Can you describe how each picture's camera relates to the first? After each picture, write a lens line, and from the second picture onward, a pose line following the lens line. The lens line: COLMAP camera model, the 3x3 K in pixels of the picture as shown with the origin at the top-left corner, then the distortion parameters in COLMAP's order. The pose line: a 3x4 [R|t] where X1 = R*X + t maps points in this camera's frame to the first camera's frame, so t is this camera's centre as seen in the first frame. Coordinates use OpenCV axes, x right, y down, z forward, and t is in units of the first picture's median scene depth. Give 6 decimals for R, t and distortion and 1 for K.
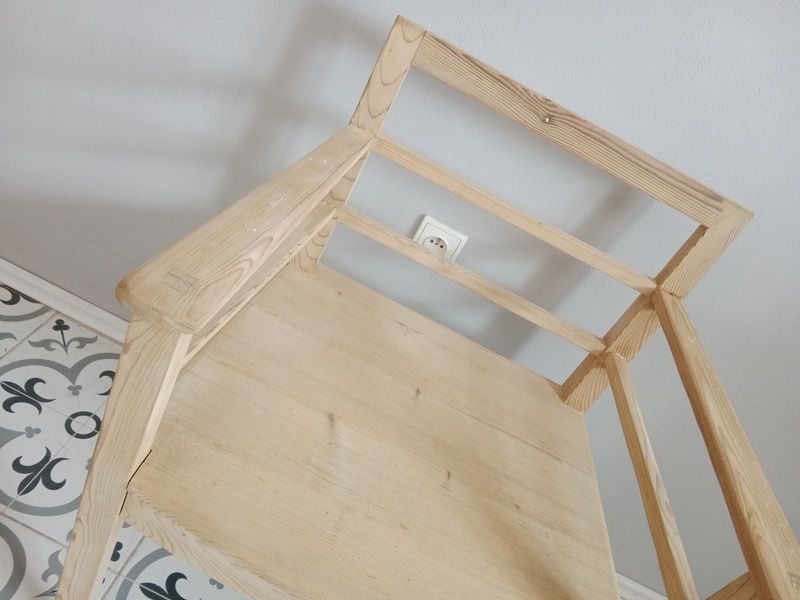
lens RADIAL K [[617.2, 0, 397.3], [0, 617.2, 298.5], [0, 0, 1]] dist [0.094074, -0.157653]
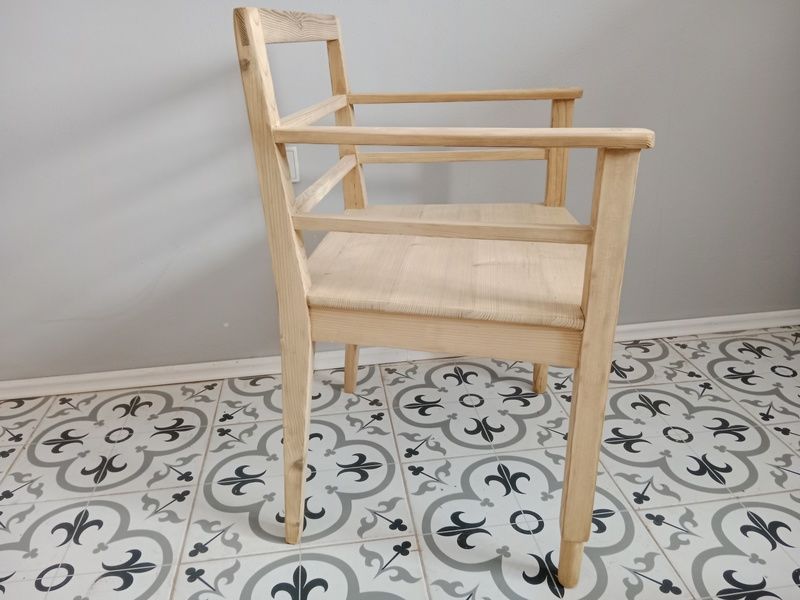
lens RADIAL K [[617.2, 0, 398.2], [0, 617.2, 303.1], [0, 0, 1]] dist [0.094074, -0.157653]
pose [[0.830384, -0.540072, 0.137055, -0.095011], [0.555383, 0.822059, -0.125574, 0.615660], [-0.044848, 0.180393, 0.982572, -0.403695]]
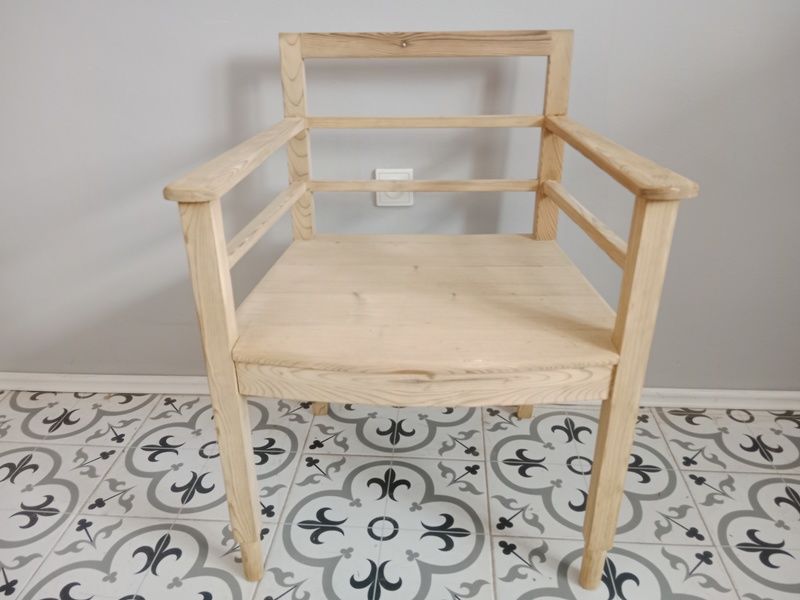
lens RADIAL K [[617.2, 0, 397.0], [0, 617.2, 299.0], [0, 0, 1]] dist [0.094074, -0.157653]
pose [[0.887519, -0.457775, -0.052452, 0.036610], [0.442211, 0.878216, -0.182171, 0.446835], [0.129458, 0.138485, 0.981867, -0.290214]]
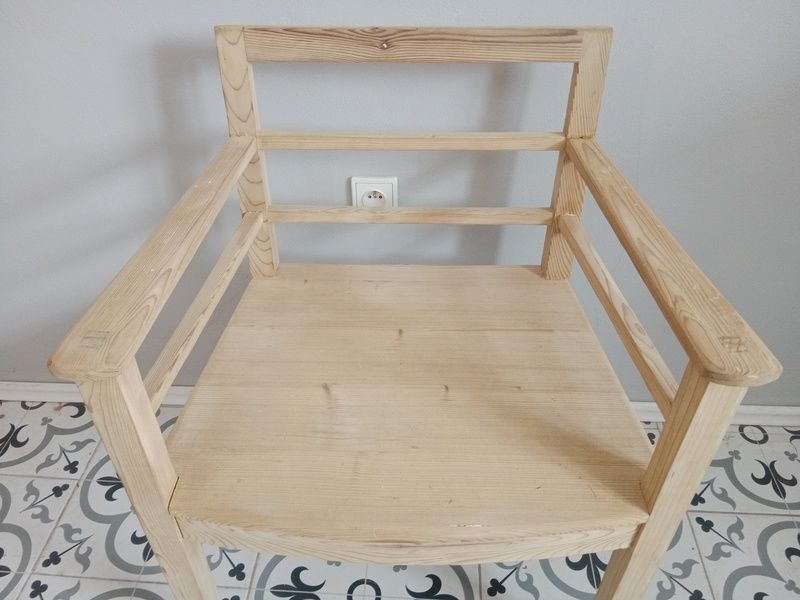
lens RADIAL K [[617.2, 0, 398.5], [0, 617.2, 298.3], [0, 0, 1]] dist [0.094074, -0.157653]
pose [[0.888819, -0.438948, -0.131626, 0.204681], [0.445266, 0.895138, 0.021596, 0.076774], [0.108344, -0.077804, 0.991064, -0.063483]]
